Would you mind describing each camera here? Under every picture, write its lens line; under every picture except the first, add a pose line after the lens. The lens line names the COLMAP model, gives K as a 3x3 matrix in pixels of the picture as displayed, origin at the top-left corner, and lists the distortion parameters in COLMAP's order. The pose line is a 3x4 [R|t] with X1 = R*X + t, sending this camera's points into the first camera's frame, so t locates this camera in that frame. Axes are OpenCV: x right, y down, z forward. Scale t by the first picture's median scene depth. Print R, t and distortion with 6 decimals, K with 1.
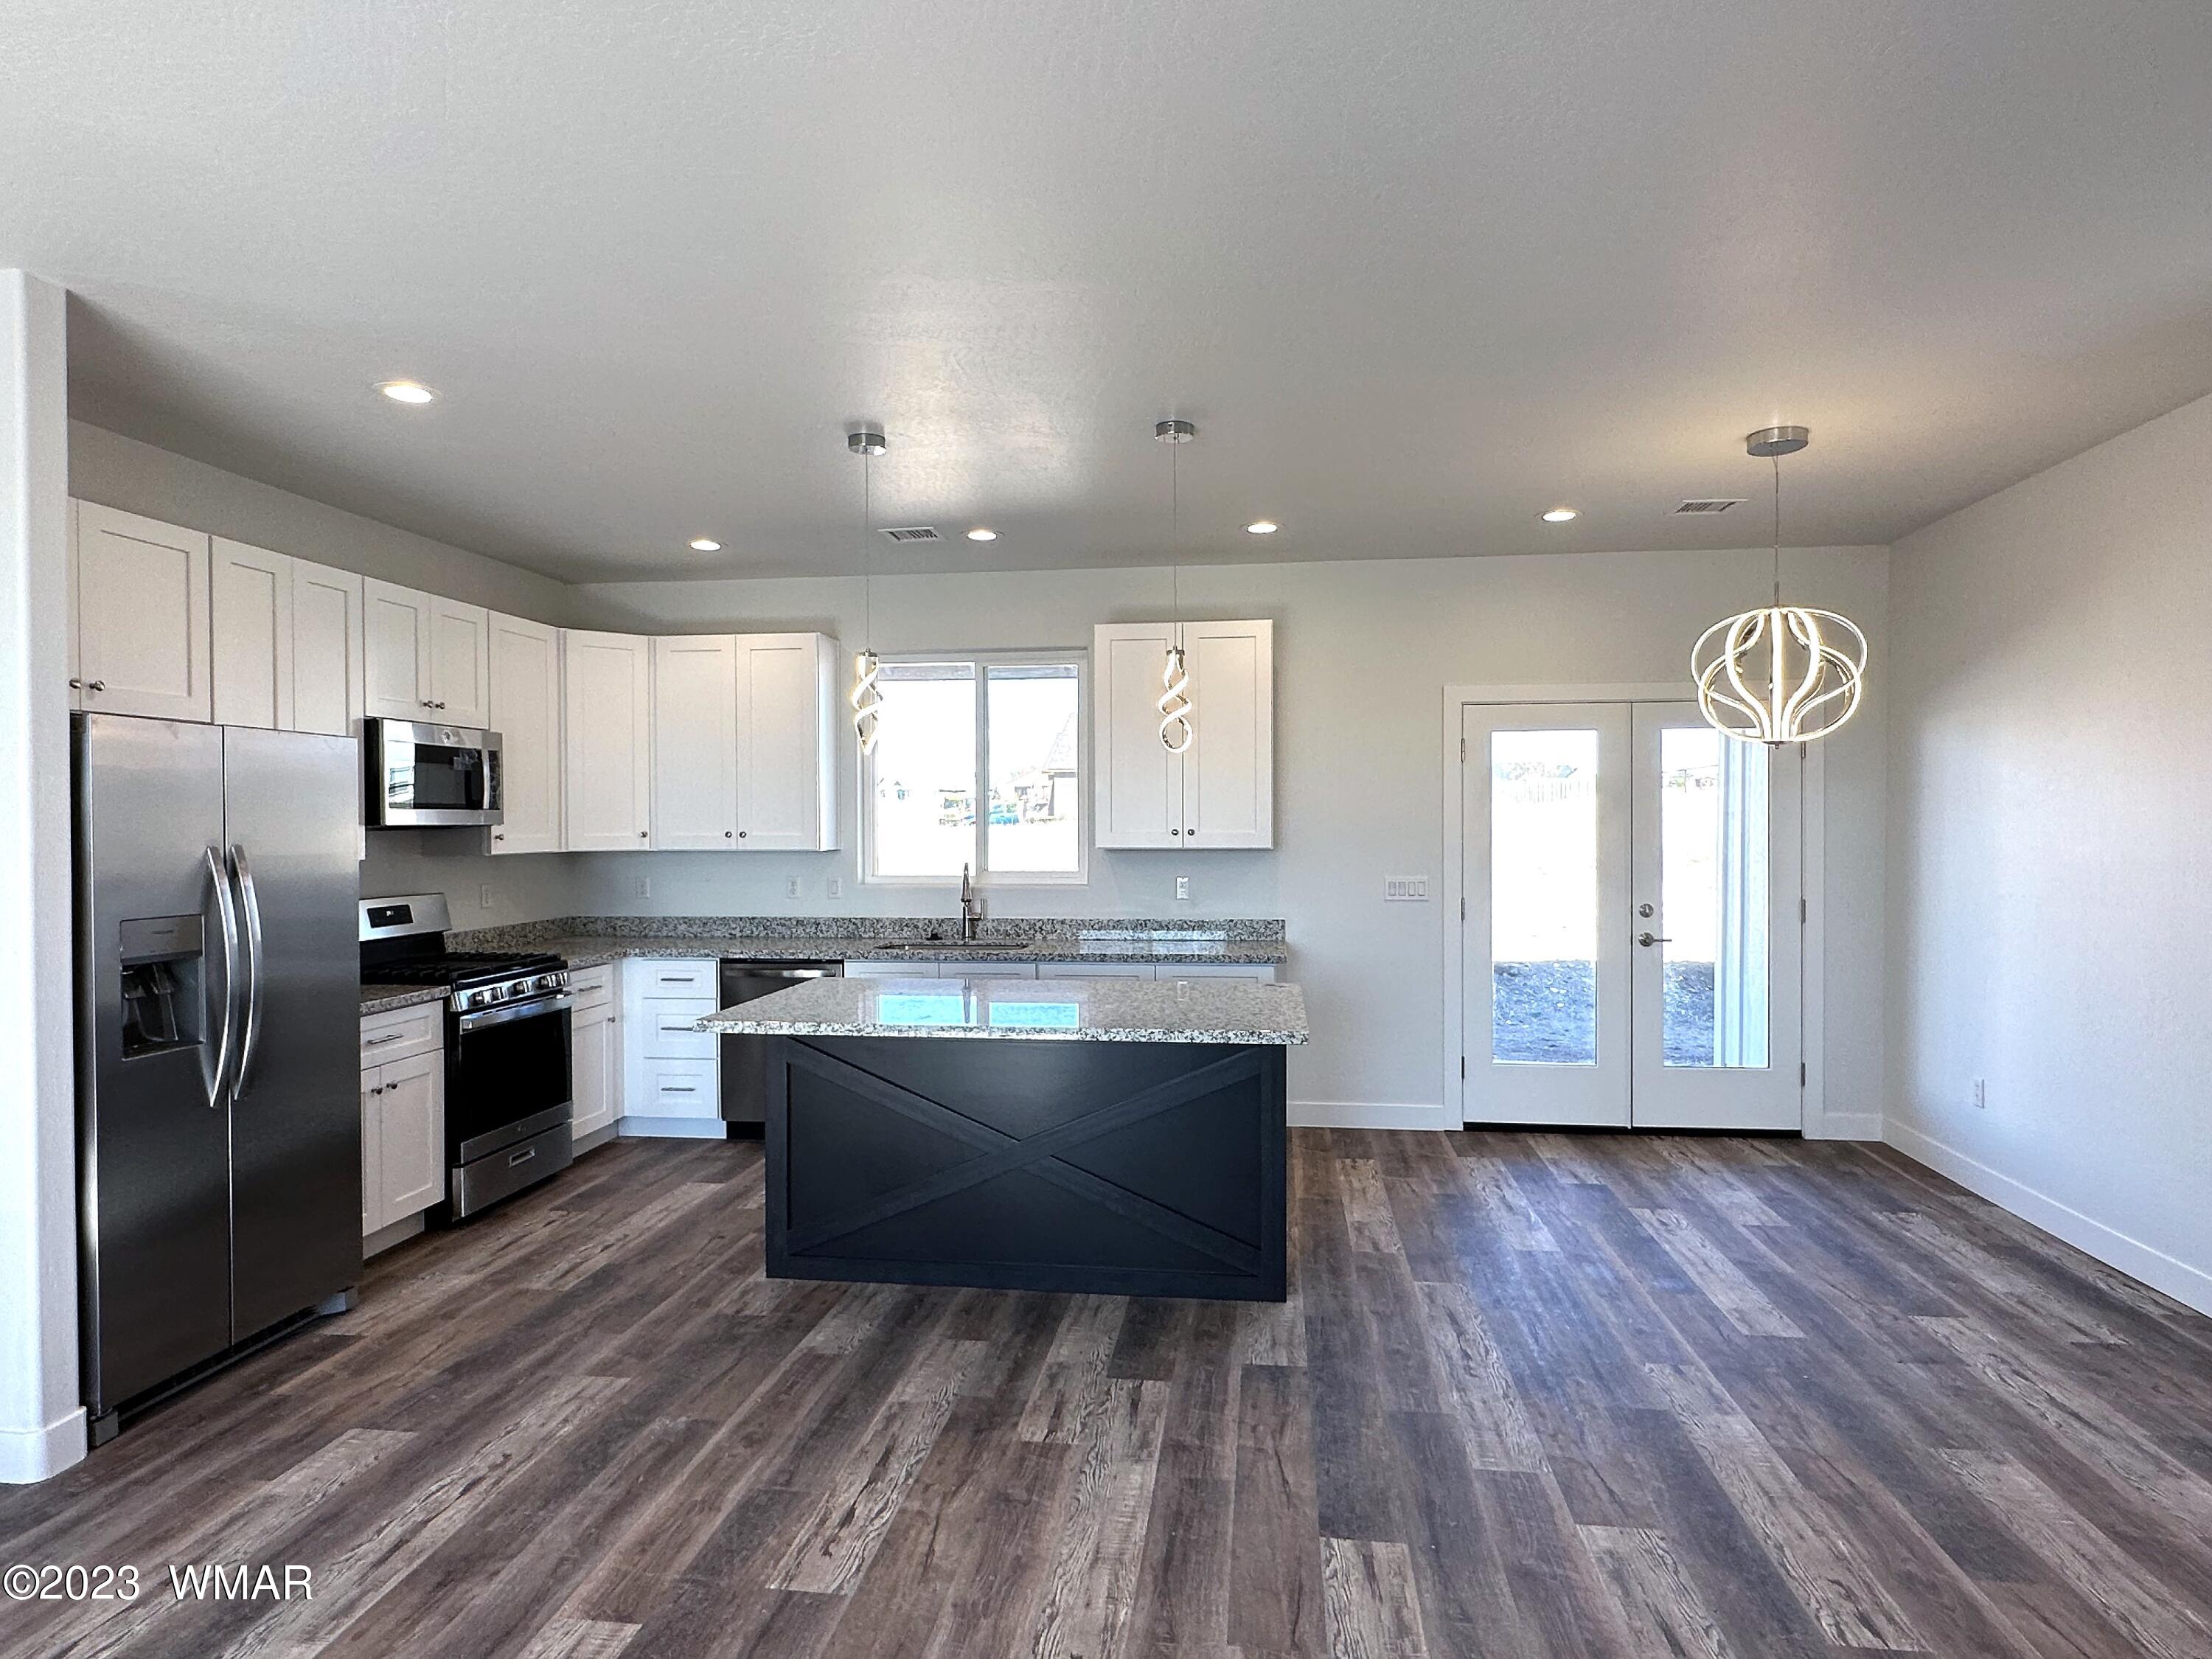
lens RADIAL K [[1278.9, 0, 1099.0], [0, 1278.9, 838.7], [0, 0, 1]] dist [0.000040, -0.001013]
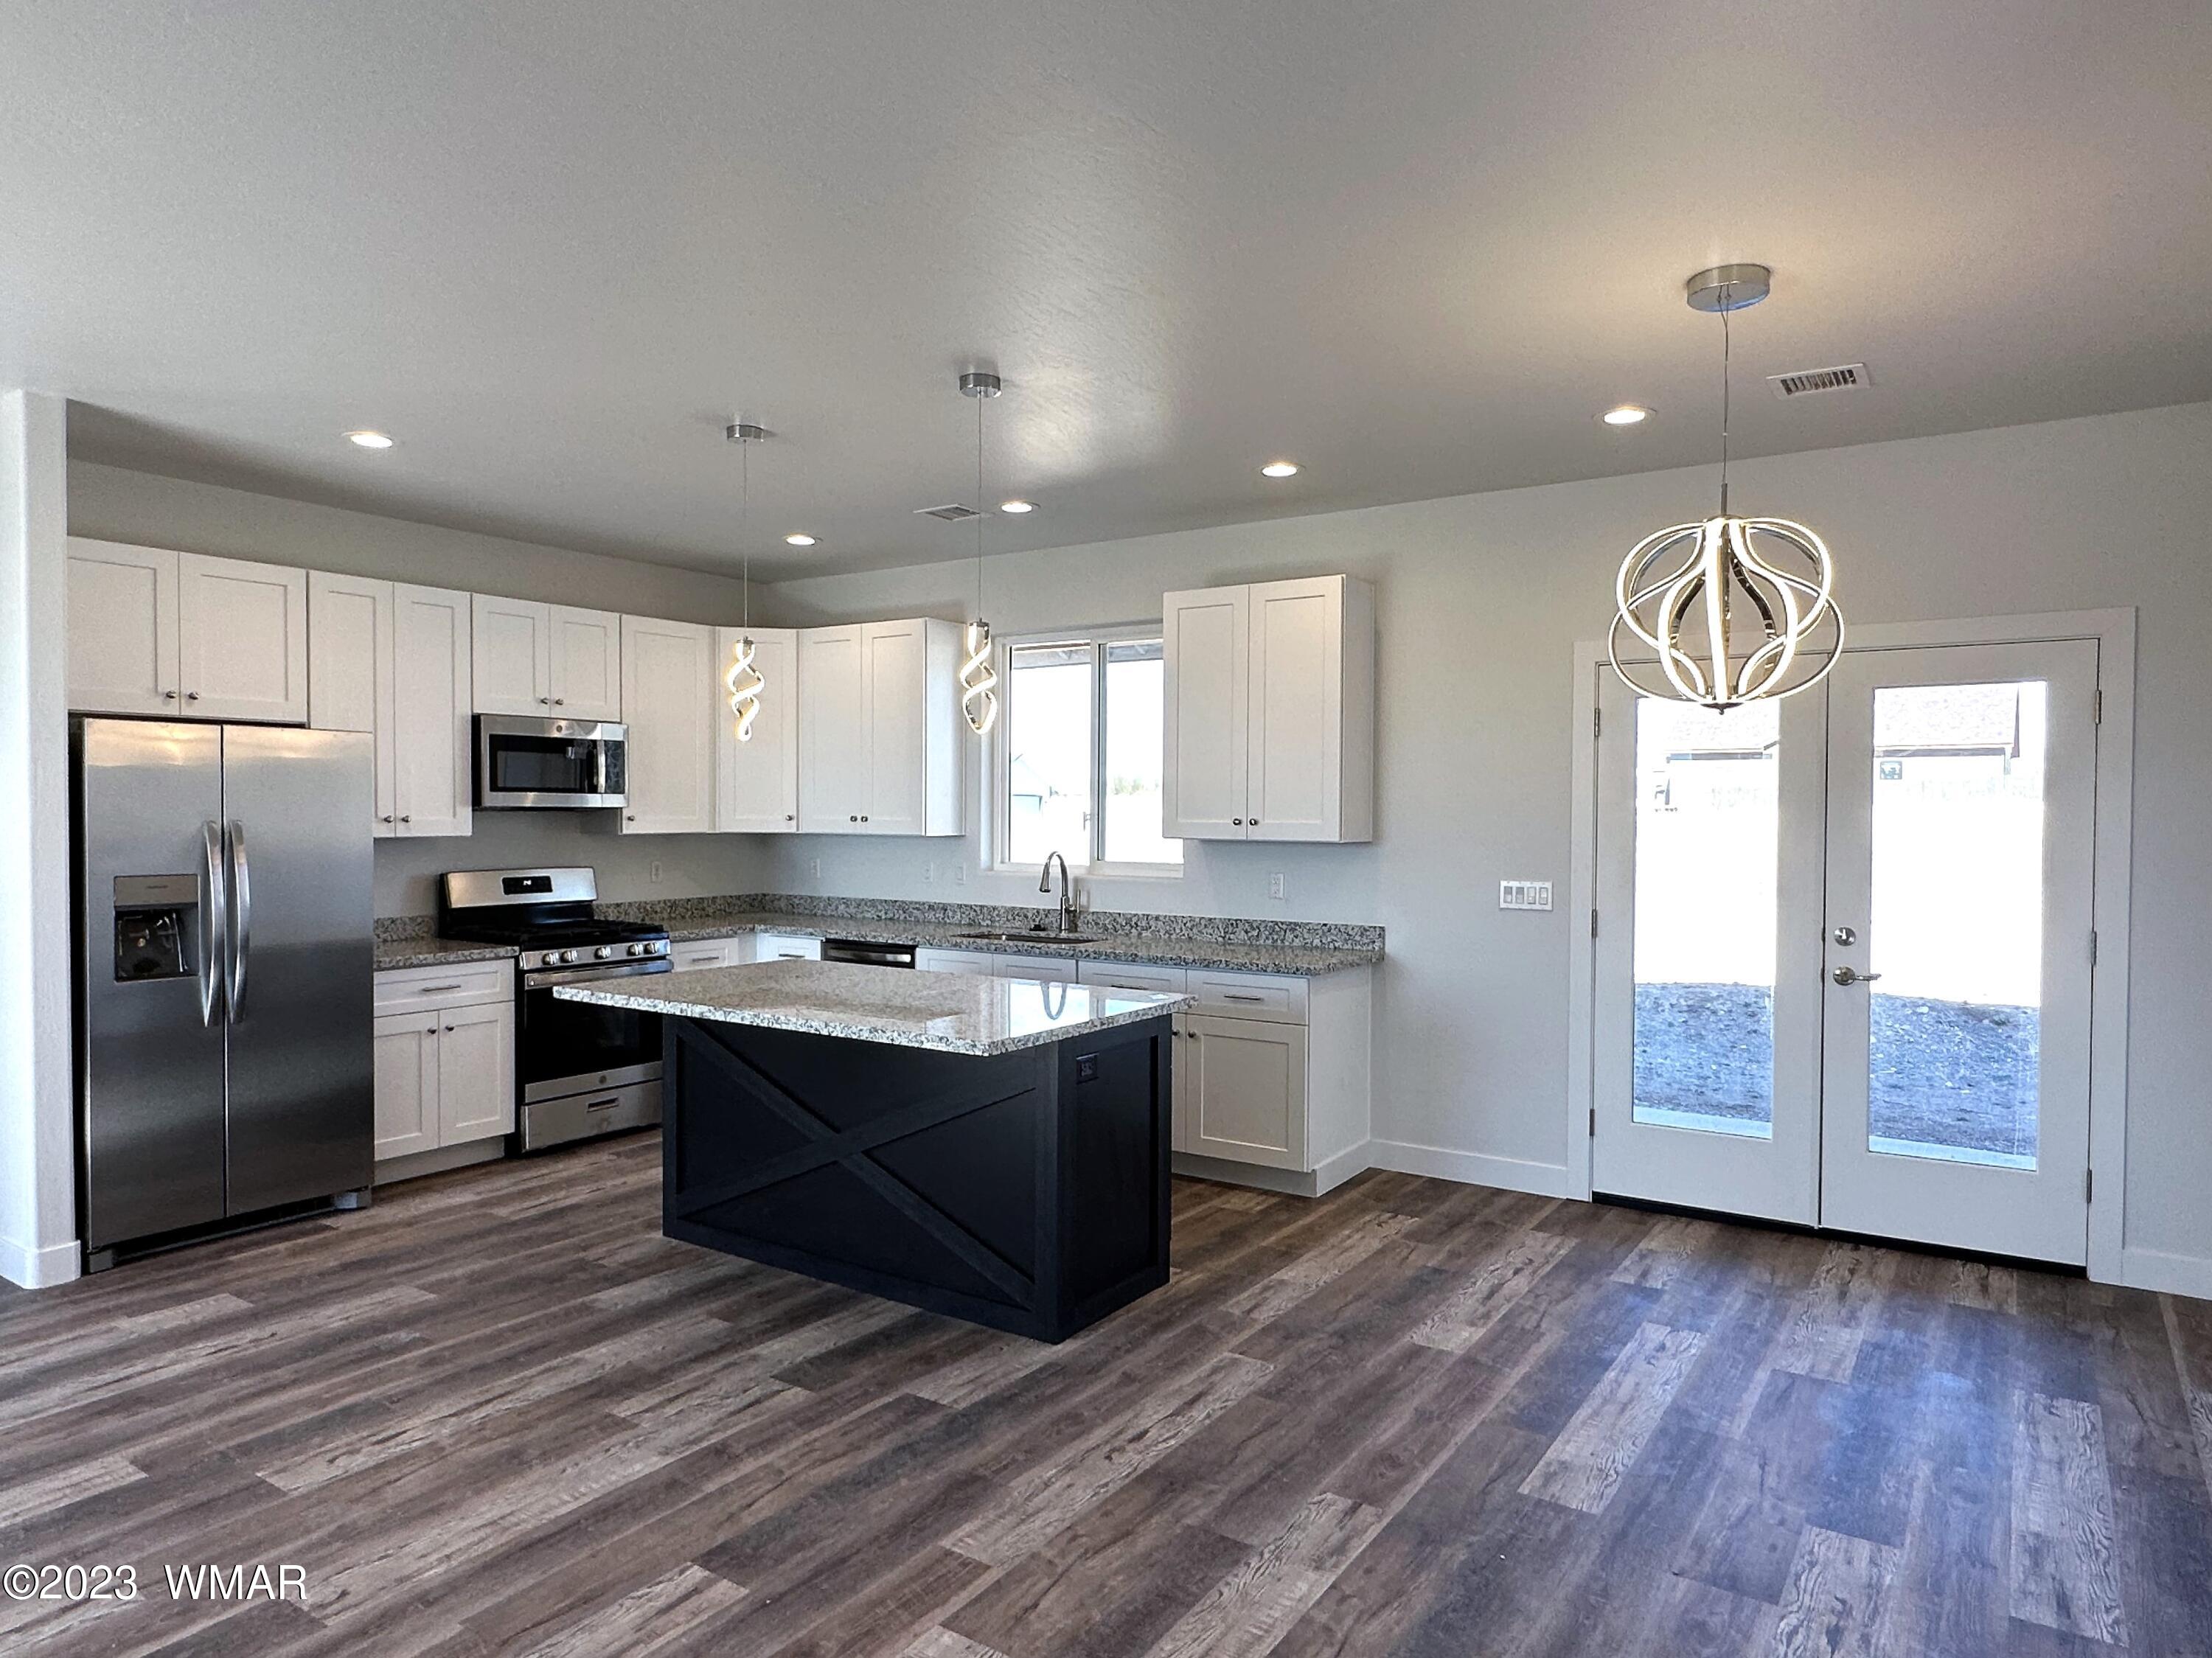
lens RADIAL K [[1375.7, 0, 1096.6], [0, 1375.7, 844.4], [0, 0, 1]] dist [-0.000353, -0.000111]
pose [[0.893260, 0.019945, -0.449098, 0.567295], [-0.014743, 0.999778, 0.015077, -0.003368], [0.449299, -0.006846, 0.893355, 0.145287]]
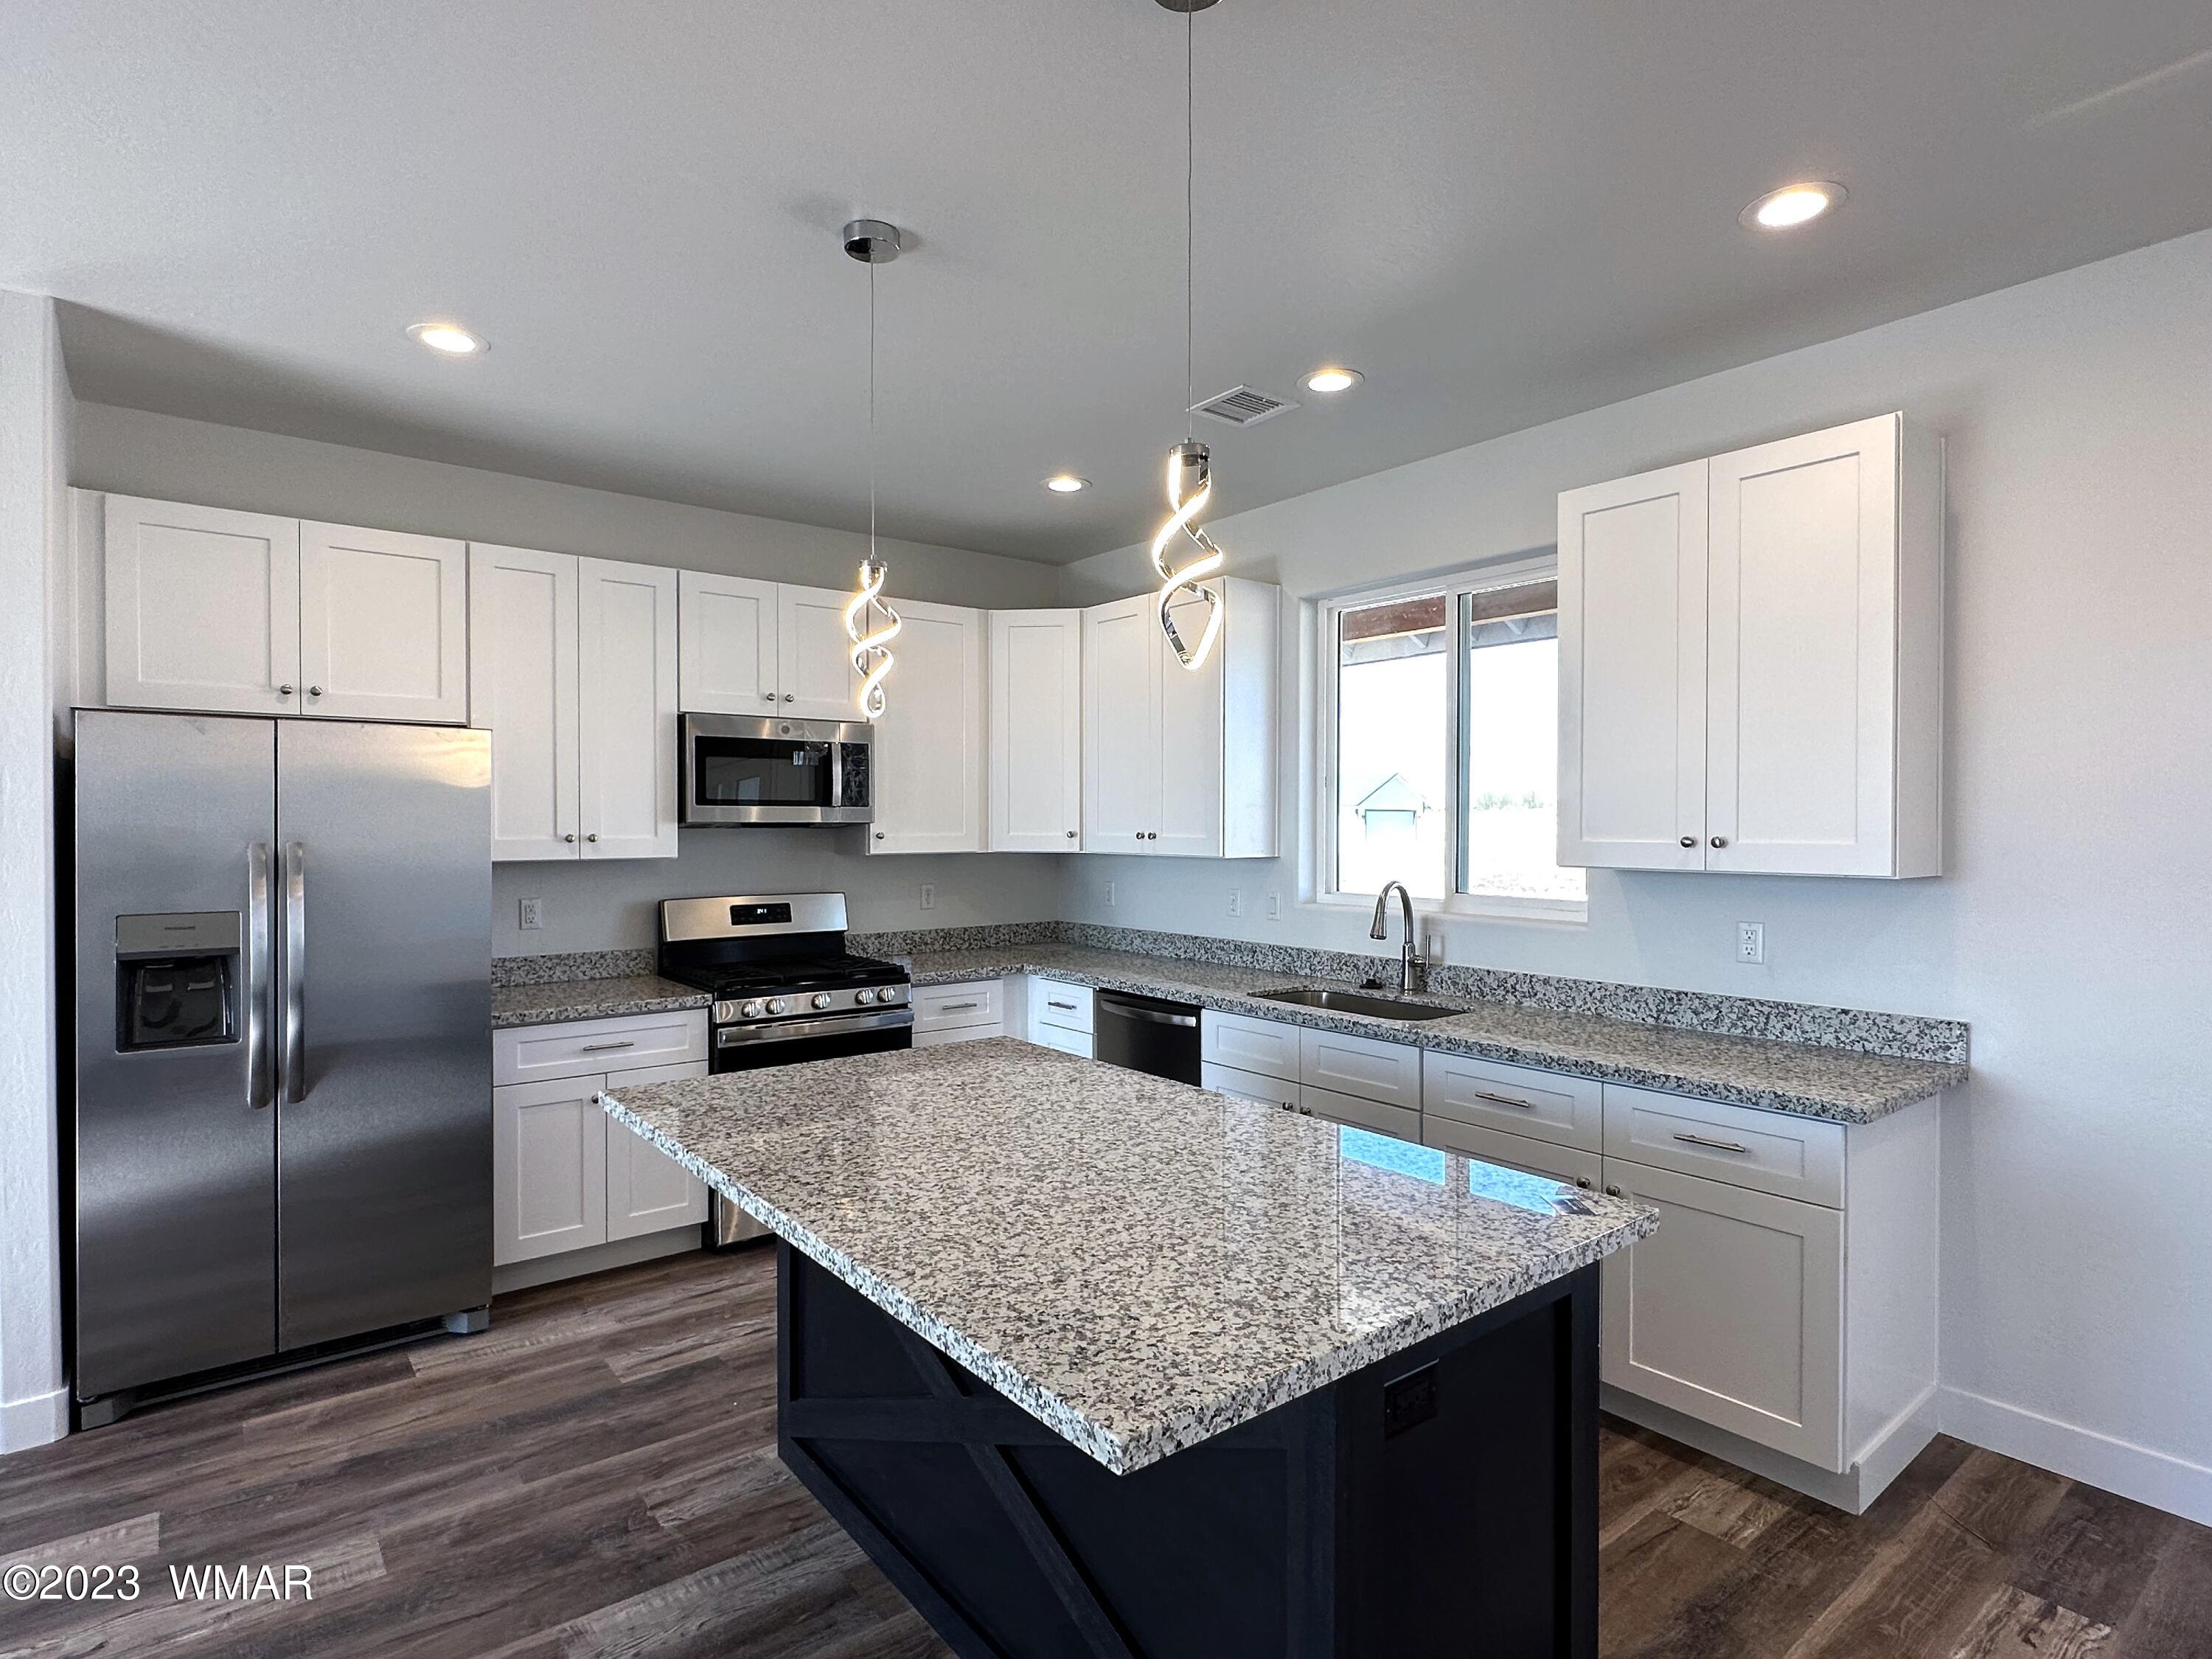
lens RADIAL K [[1154.3, 0, 1105.0], [0, 1154.3, 835.9], [0, 0, 1]] dist [0.000620, -0.000632]
pose [[0.717296, 0.012692, -0.696653, 0.318740], [-0.013055, 0.999903, 0.004775, -0.009728], [0.696646, 0.005670, 0.717393, 0.662383]]
